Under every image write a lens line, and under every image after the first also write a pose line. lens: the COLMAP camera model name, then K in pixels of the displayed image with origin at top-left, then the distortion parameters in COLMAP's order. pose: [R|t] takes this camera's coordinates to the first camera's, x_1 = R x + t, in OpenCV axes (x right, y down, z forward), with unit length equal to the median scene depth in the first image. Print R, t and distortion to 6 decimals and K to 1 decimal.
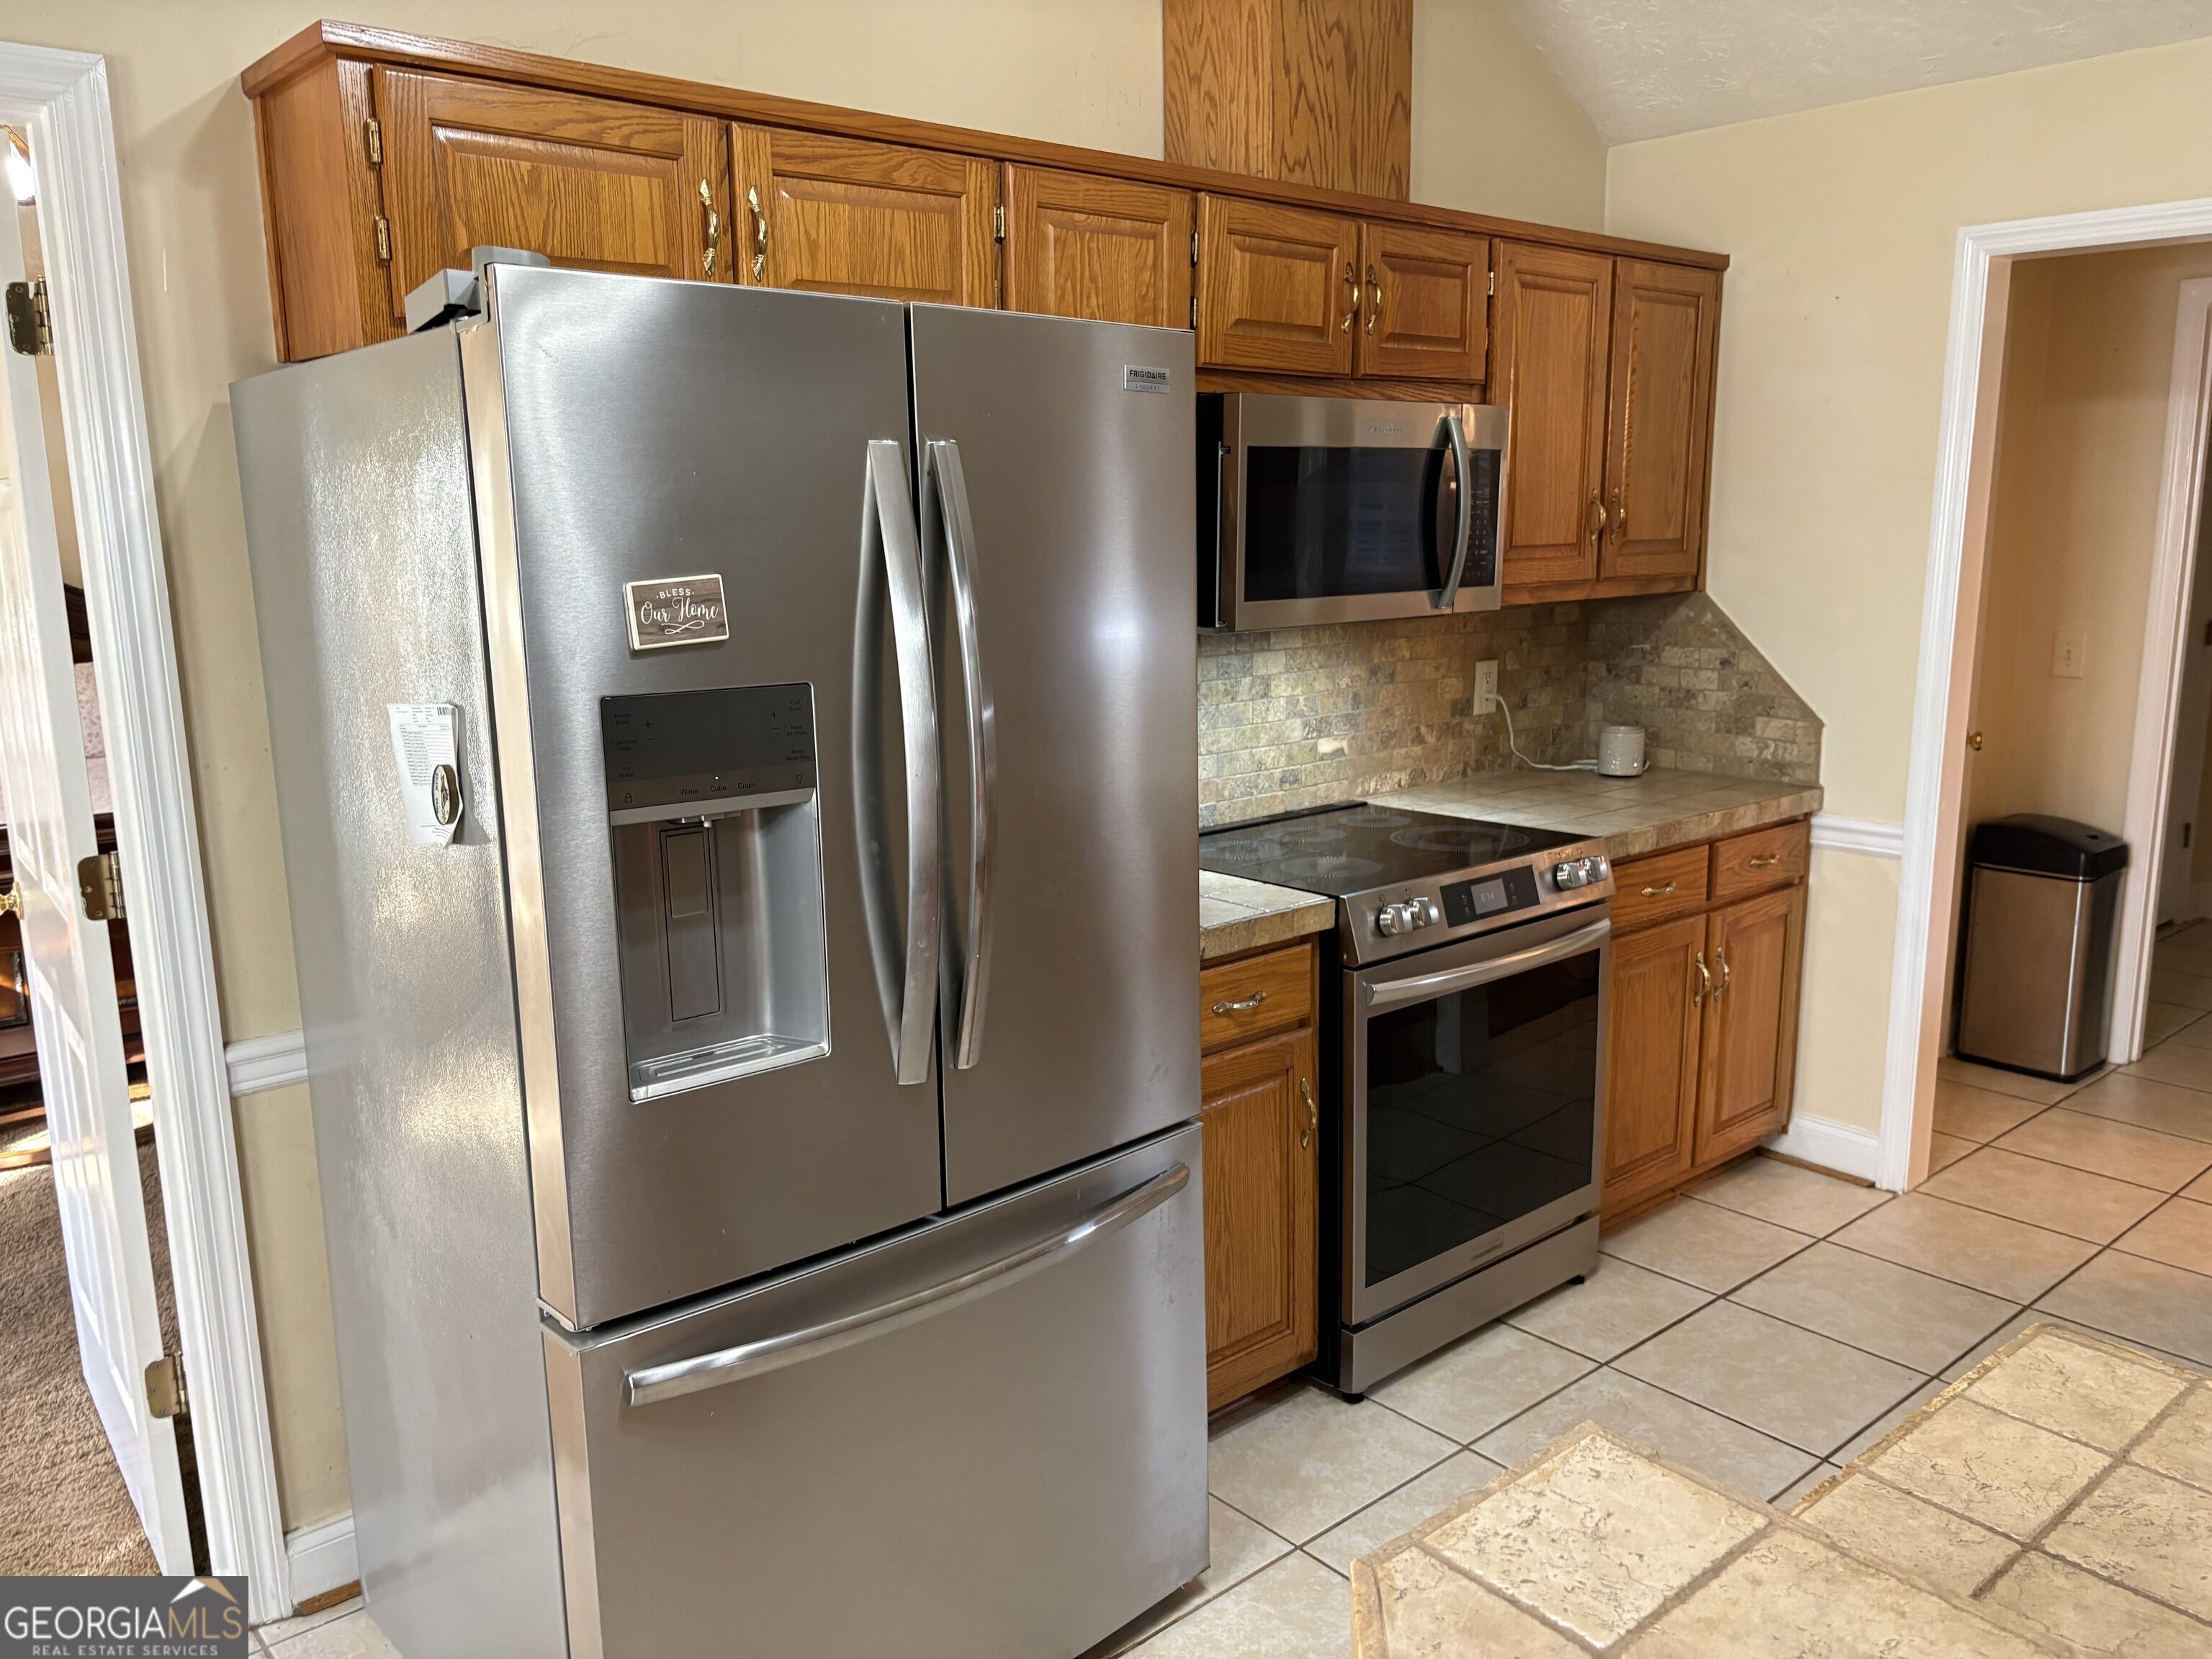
lens RADIAL K [[1689.1, 0, 1100.6], [0, 1689.1, 836.4], [0, 0, 1]] dist [0.024899, -0.036765]
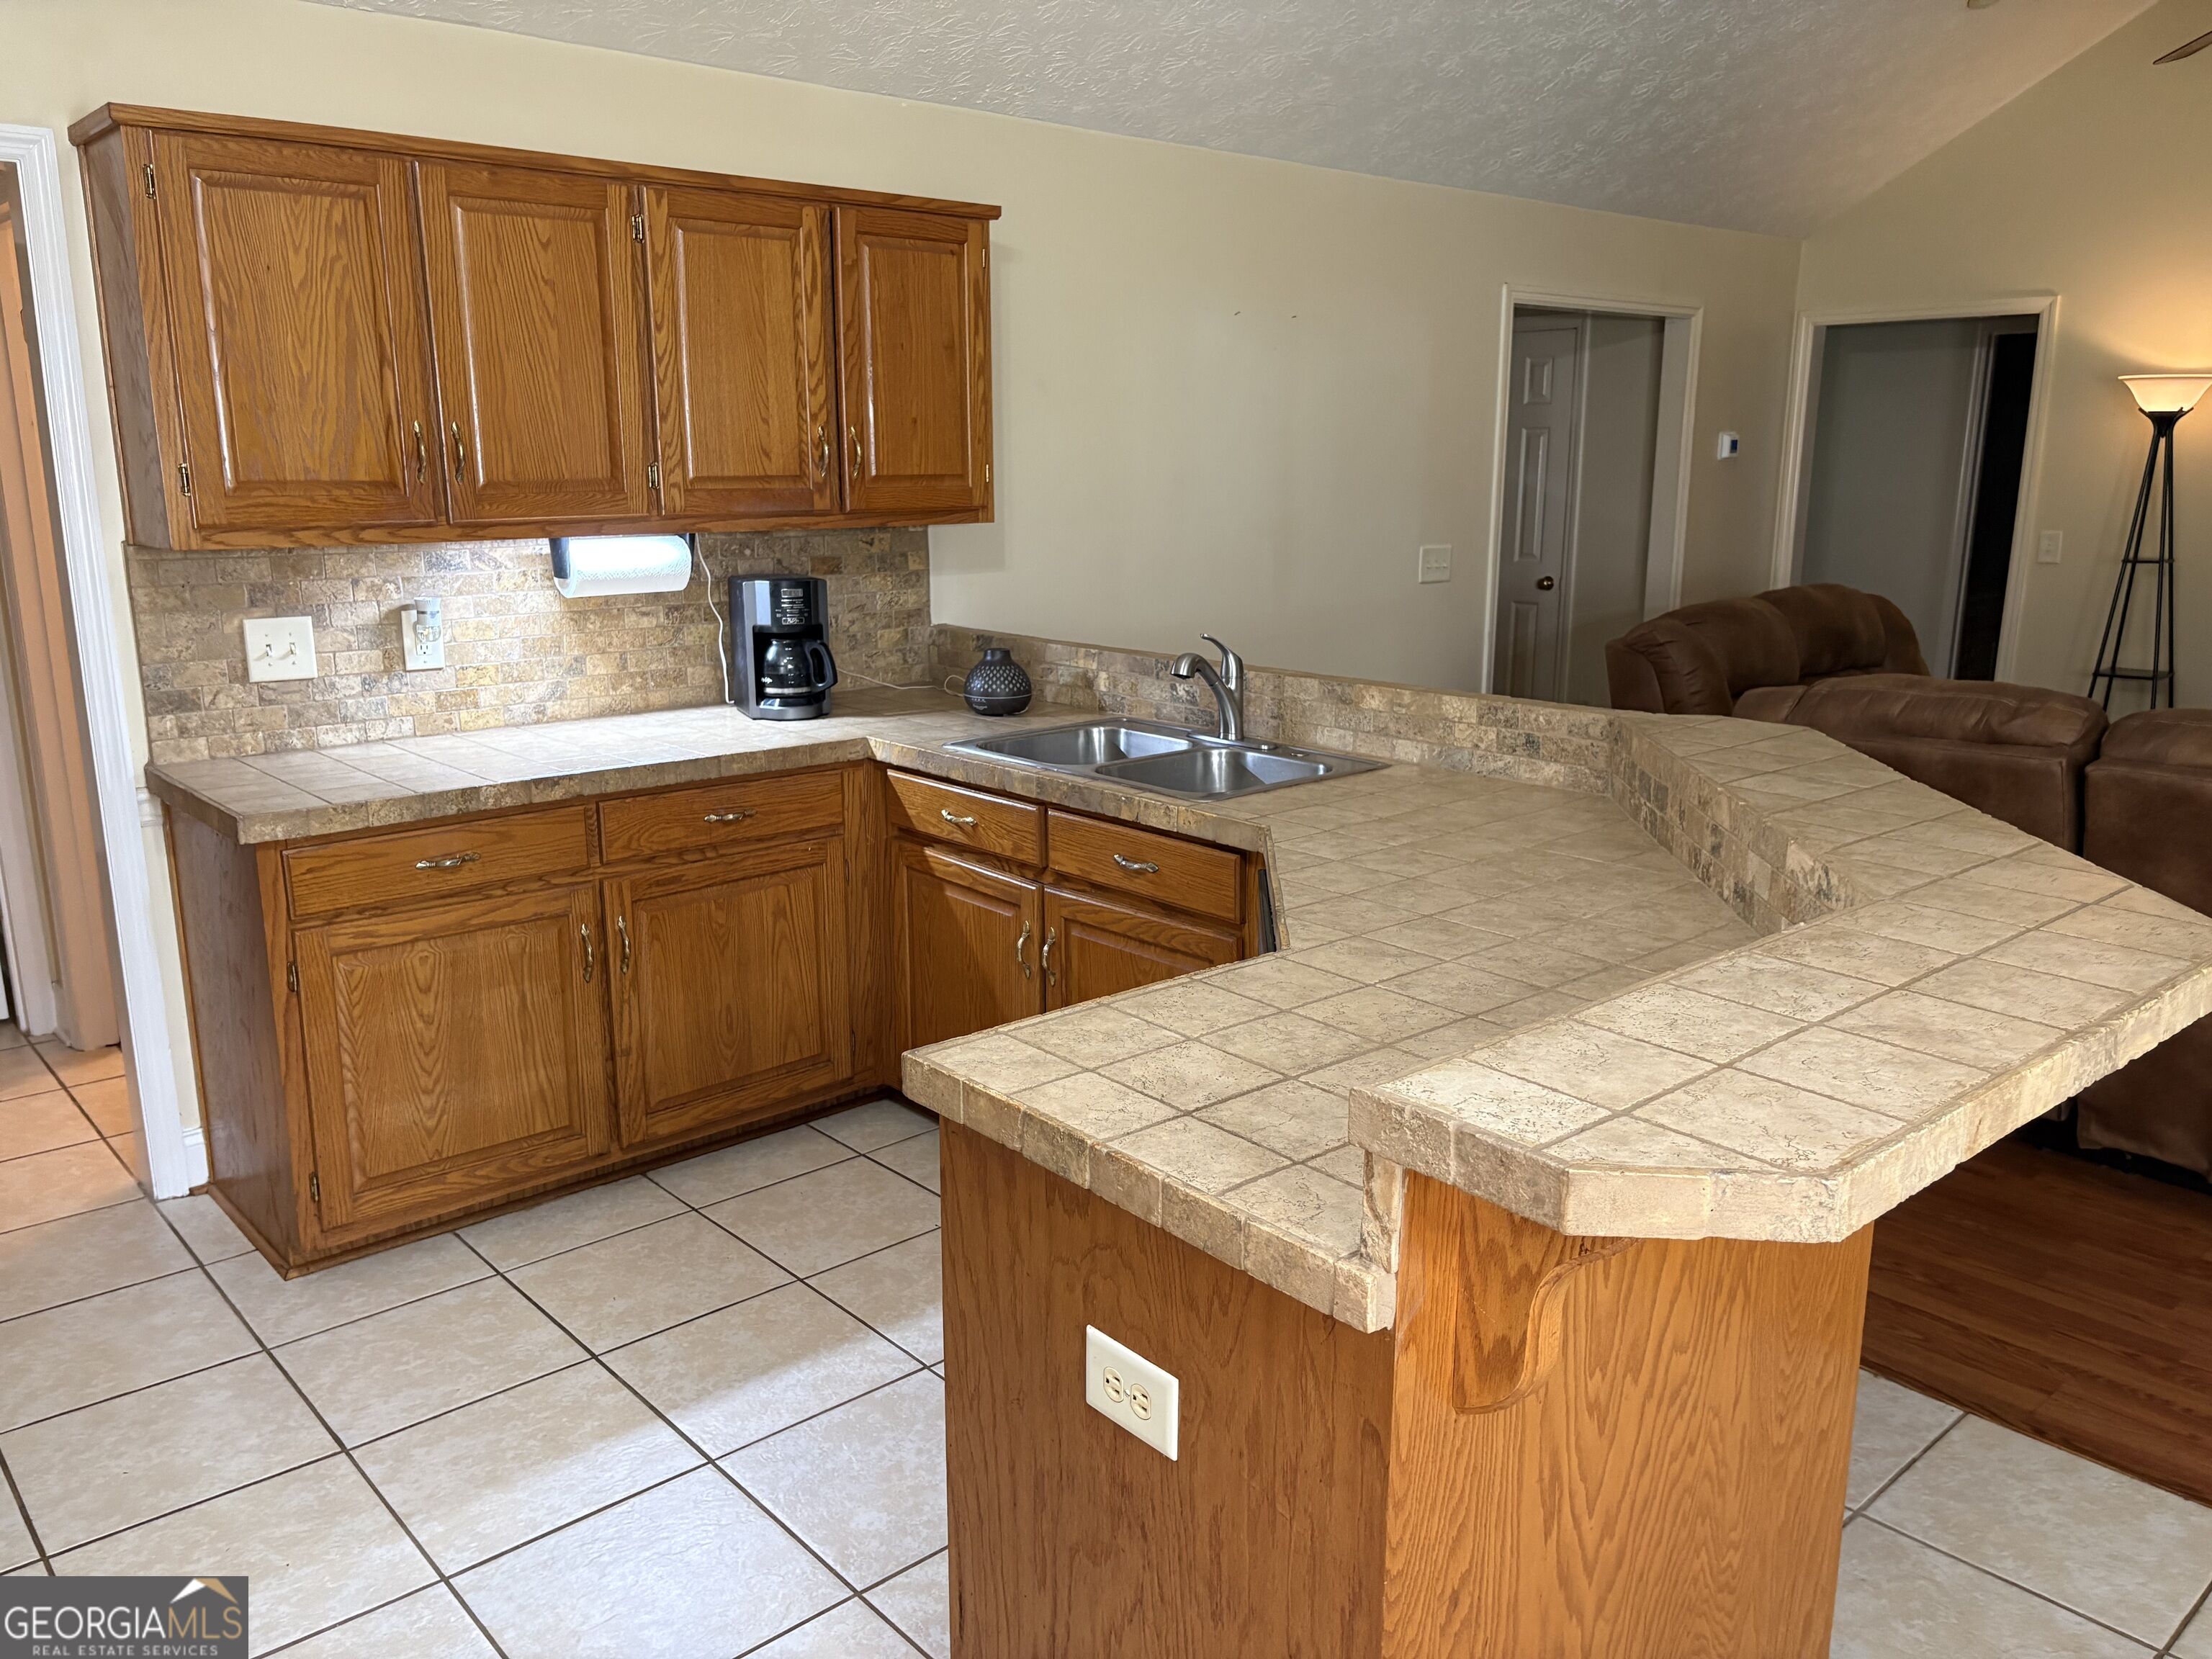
lens RADIAL K [[1689.1, 0, 1099.3], [0, 1689.1, 823.4], [0, 0, 1]] dist [0.024899, -0.036765]
pose [[-0.016457, -0.215535, 0.976357, -1.043099], [0.192419, 0.957554, 0.214628, -0.211915], [-0.981175, 0.191401, 0.025714, 1.138658]]
